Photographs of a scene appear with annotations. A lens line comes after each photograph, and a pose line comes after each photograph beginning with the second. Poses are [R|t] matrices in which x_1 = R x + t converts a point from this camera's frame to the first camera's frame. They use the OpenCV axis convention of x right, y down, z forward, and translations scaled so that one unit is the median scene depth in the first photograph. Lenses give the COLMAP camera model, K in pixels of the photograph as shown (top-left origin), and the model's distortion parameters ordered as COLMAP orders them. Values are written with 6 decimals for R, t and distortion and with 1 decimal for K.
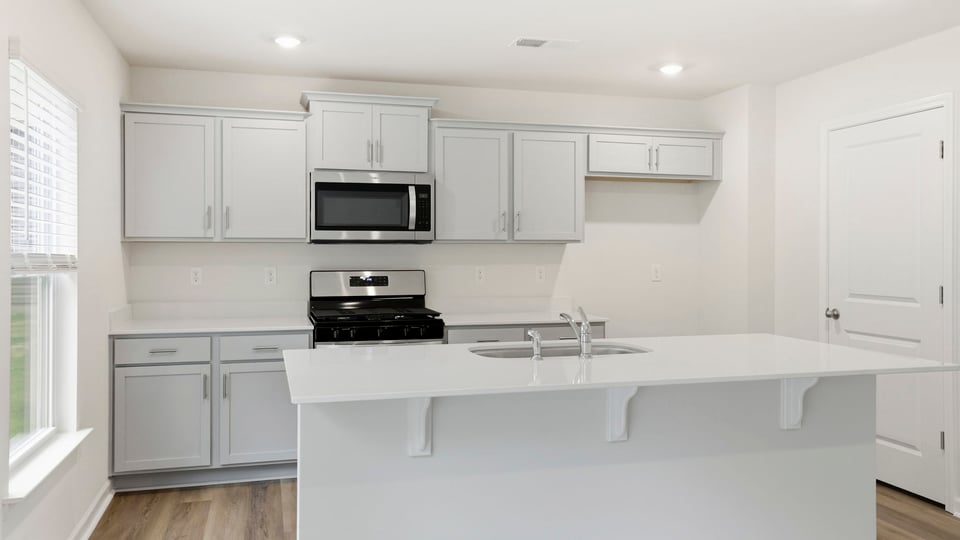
lens RADIAL K [[804.4, 0, 473.4], [0, 804.4, 251.6], [0, 0, 1]] dist [0.039458, -0.002433]
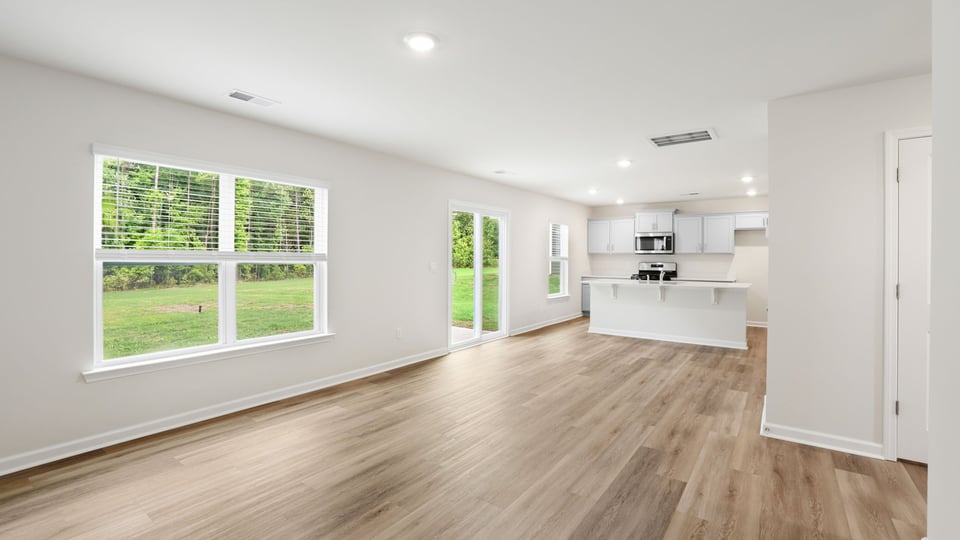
lens RADIAL K [[442.6, 0, 476.1], [0, 442.6, 264.8], [0, 0, 1]] dist [-0.008367, 0.000640]
pose [[0.599364, 0.019426, -0.800240, 0.880743], [-0.009735, 0.999808, 0.016980, 0.010017], [0.800417, -0.002387, 0.599439, -0.672204]]
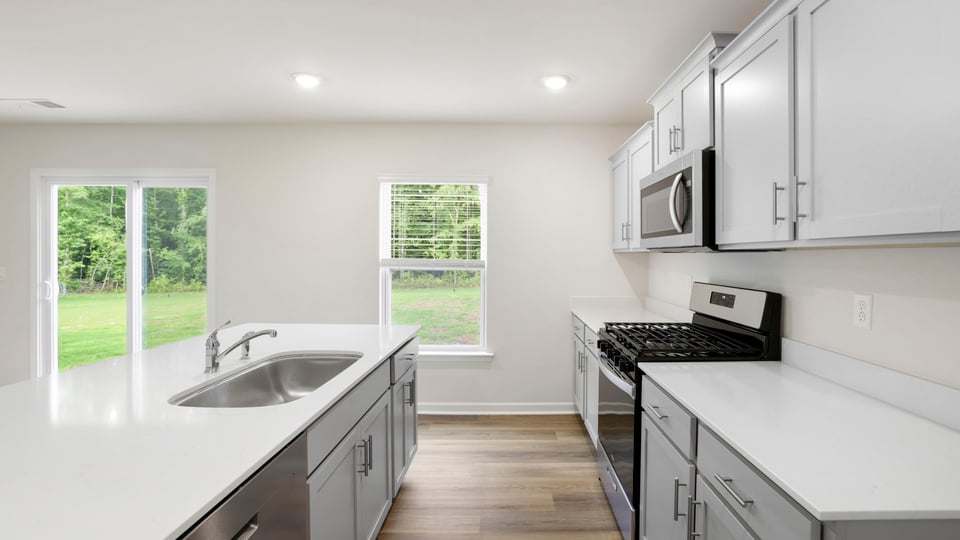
lens RADIAL K [[442.6, 0, 474.6], [0, 442.6, 267.3], [0, 0, 1]] dist [-0.008367, 0.000640]
pose [[-0.285490, 0.019359, -0.958186, 0.360070], [0.002485, 0.999808, 0.019460, -0.003699], [0.958379, 0.003175, -0.285483, 0.914416]]
